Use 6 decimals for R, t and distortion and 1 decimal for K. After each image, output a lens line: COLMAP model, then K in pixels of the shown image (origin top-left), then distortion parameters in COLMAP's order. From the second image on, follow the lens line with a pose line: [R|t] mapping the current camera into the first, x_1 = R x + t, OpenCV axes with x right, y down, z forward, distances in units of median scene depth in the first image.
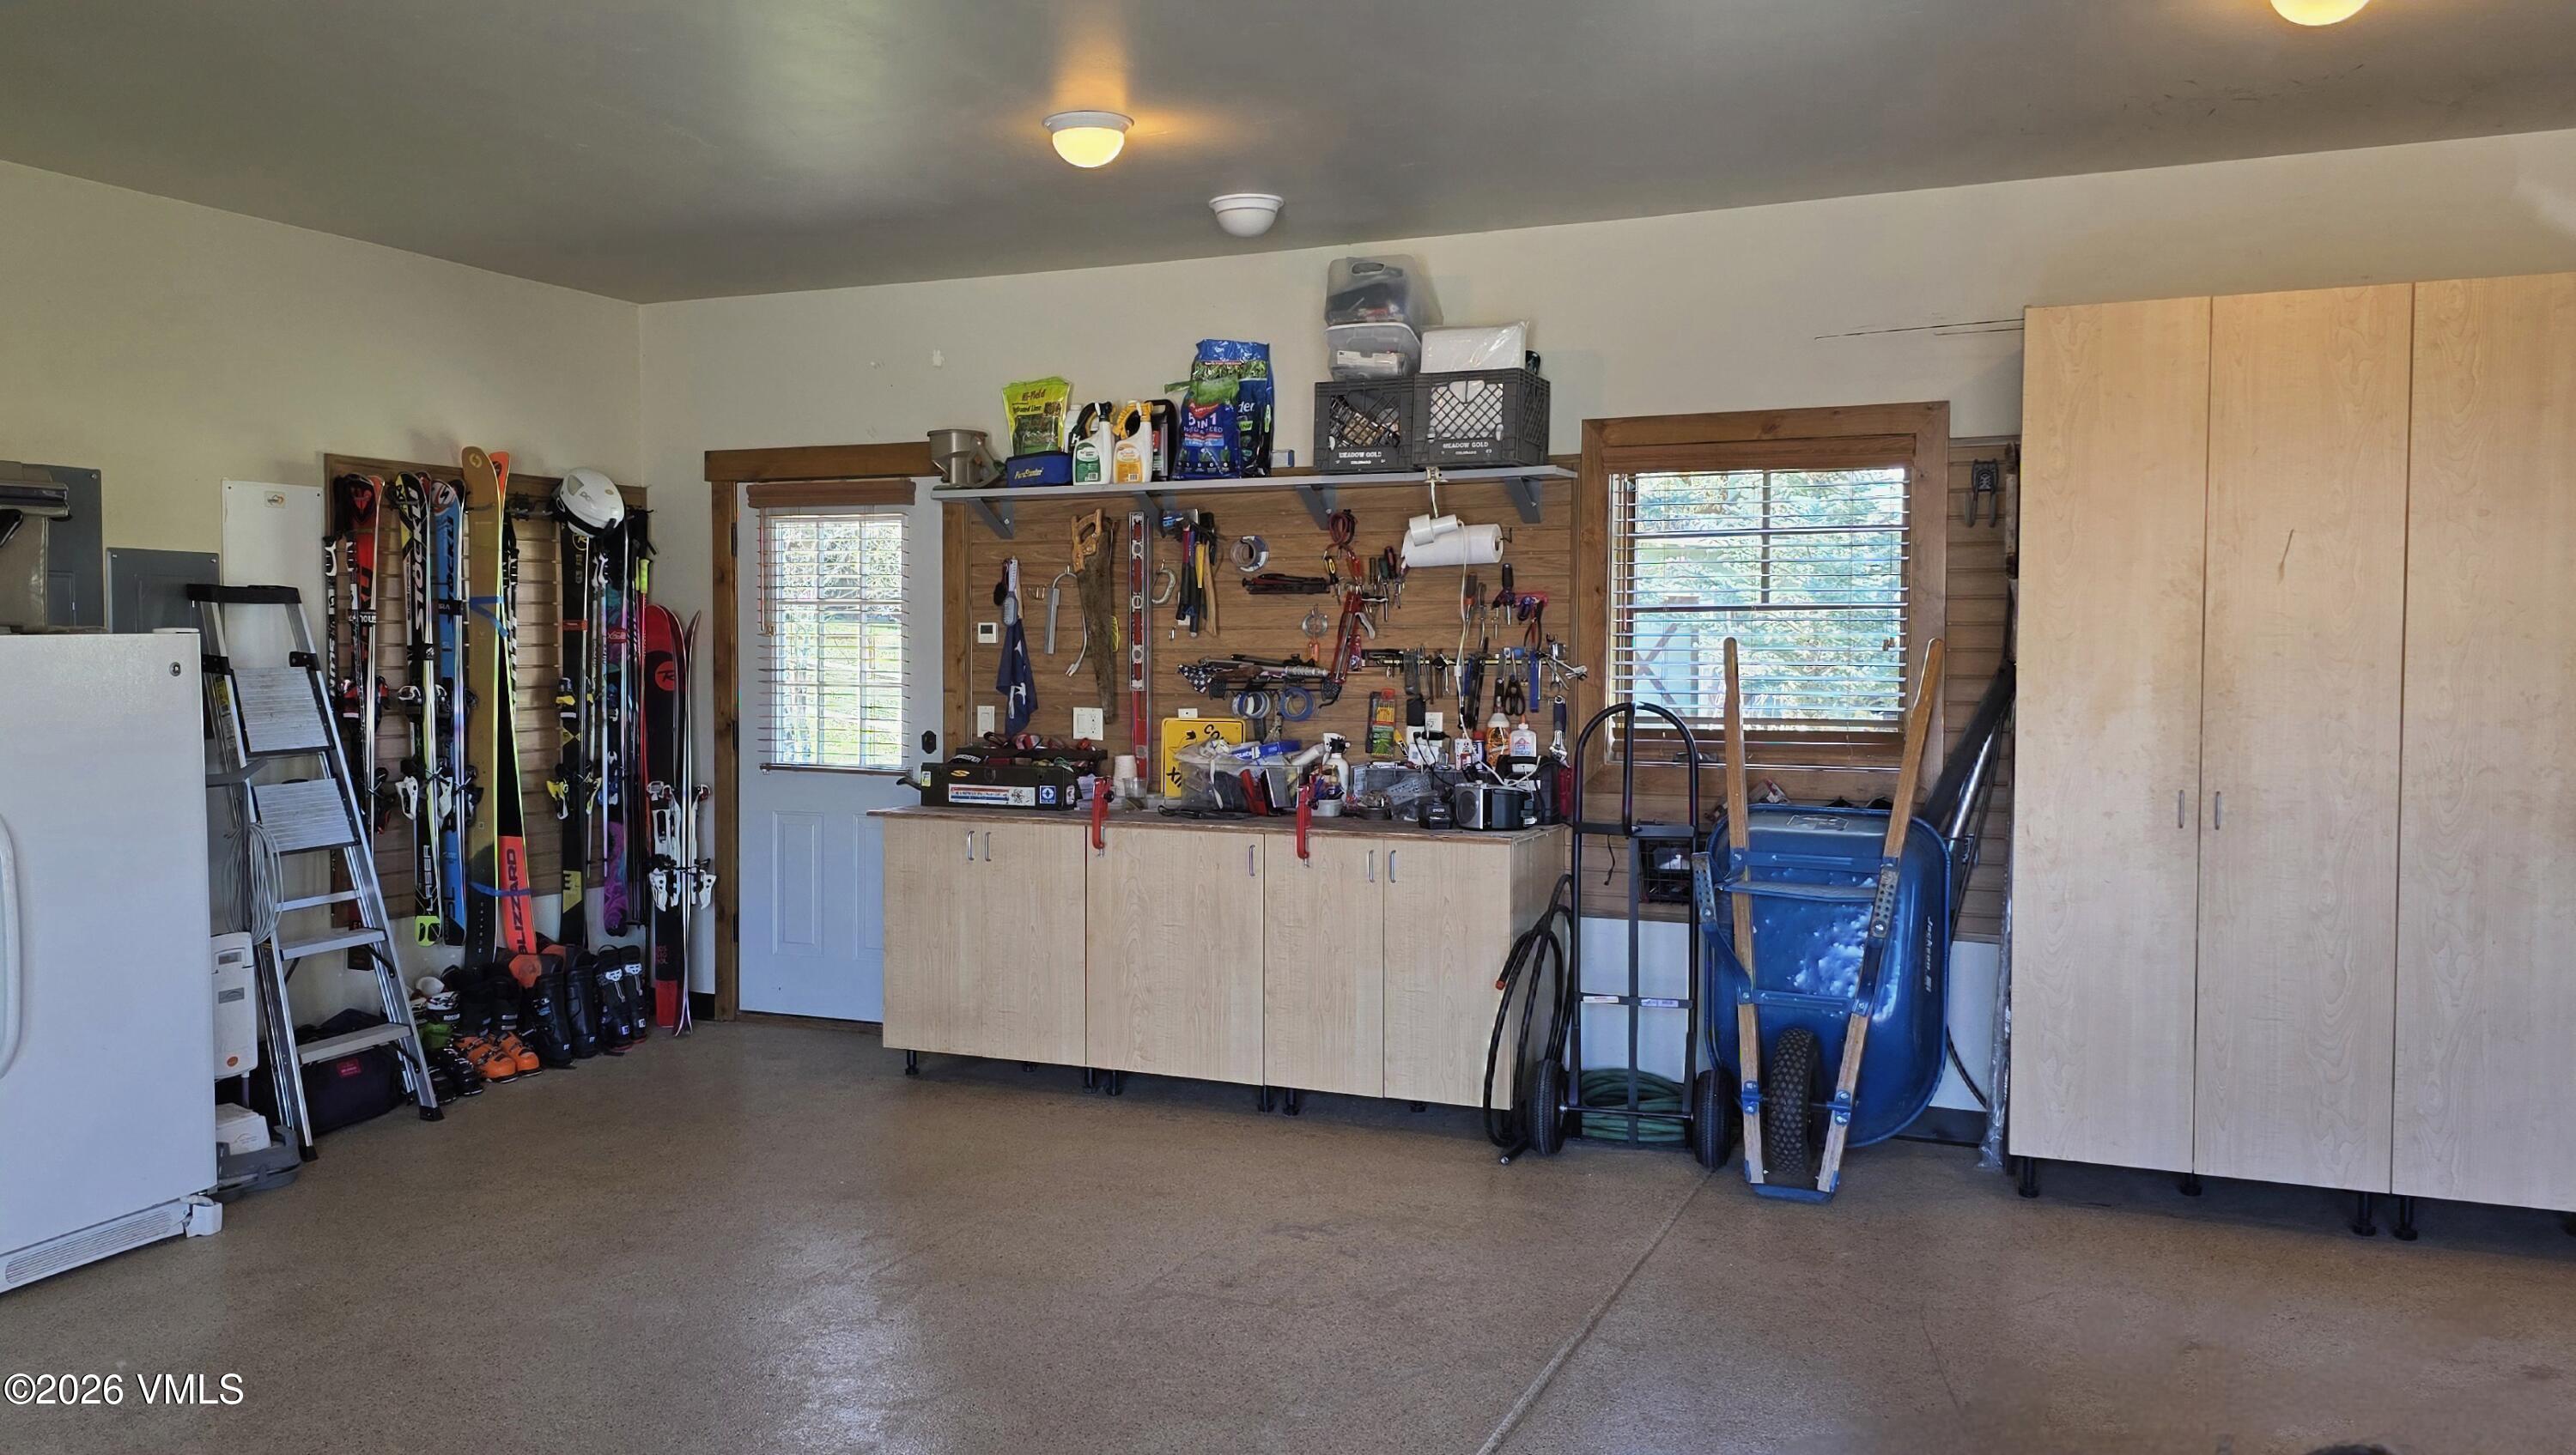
lens RADIAL K [[1755.5, 0, 1288.0], [0, 1755.5, 727.5], [0, 0, 1]] dist [0.085581, -0.159528]
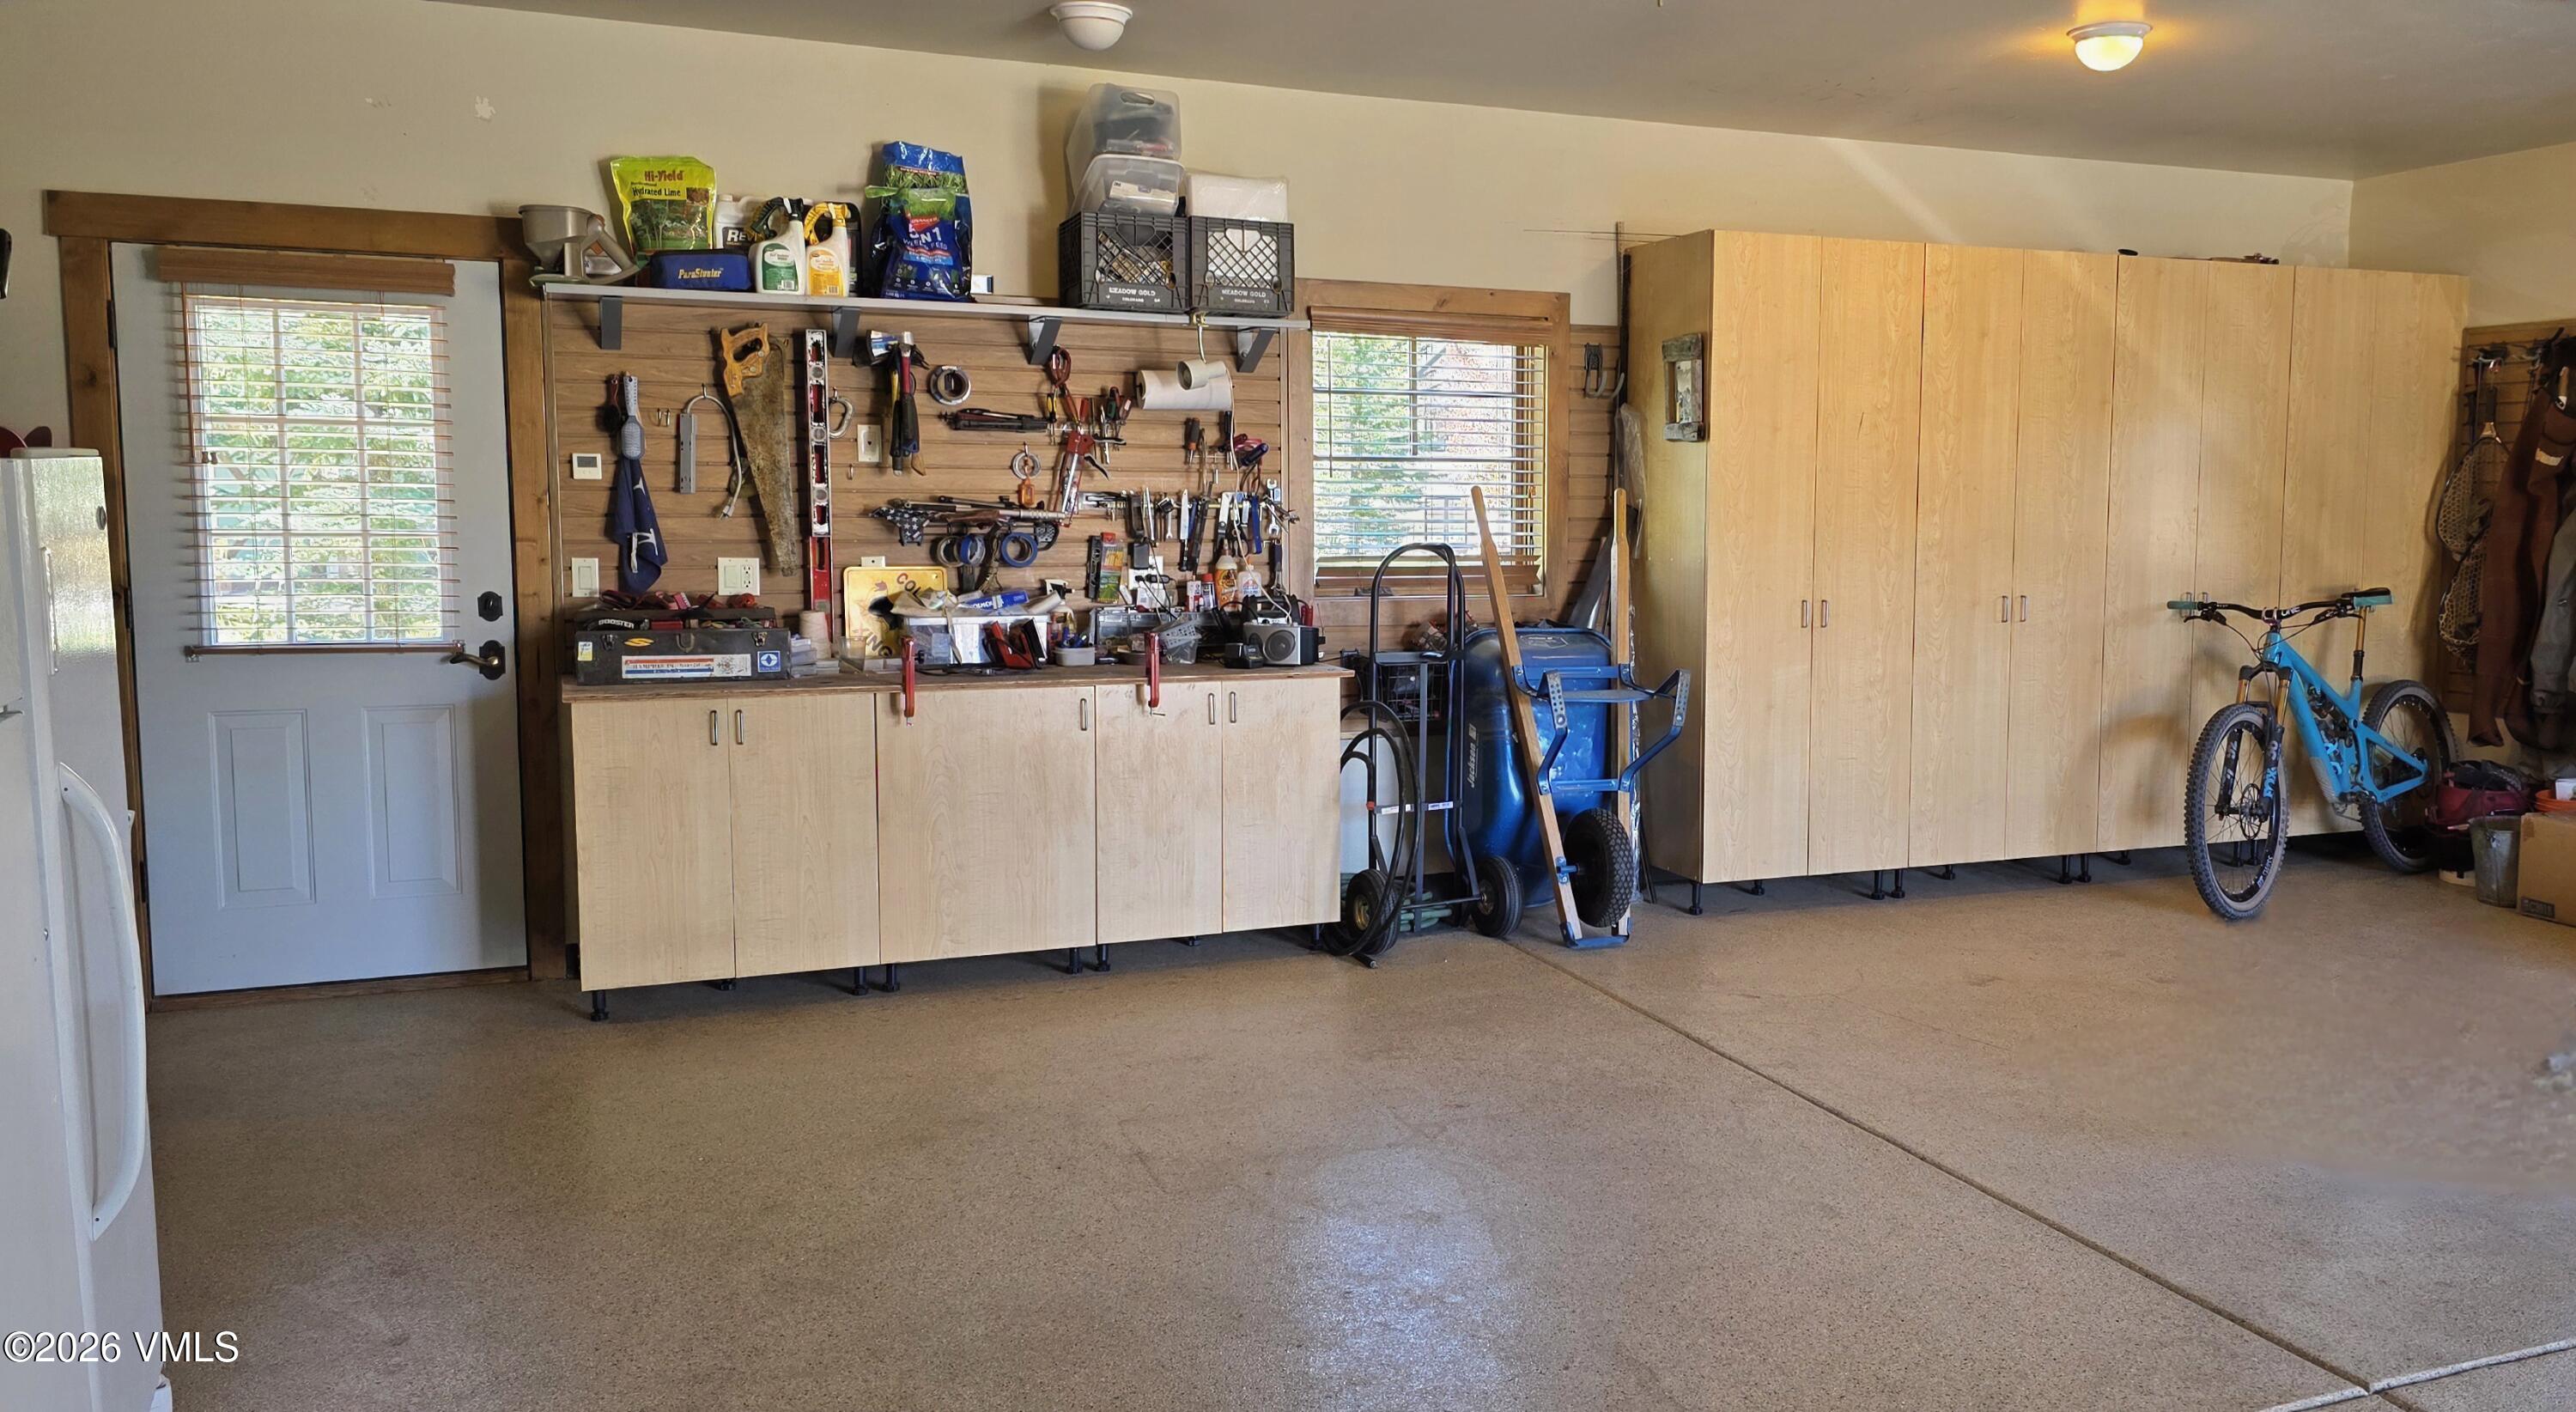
lens RADIAL K [[1728.7, 0, 1288.6], [0, 1728.7, 656.9], [0, 0, 1]] dist [0.047046, -0.077334]
pose [[0.722649, -0.060908, 0.688526, -0.541019], [0.022178, 0.997640, 0.064976, -0.013028], [-0.690859, -0.031684, 0.722295, 0.227542]]
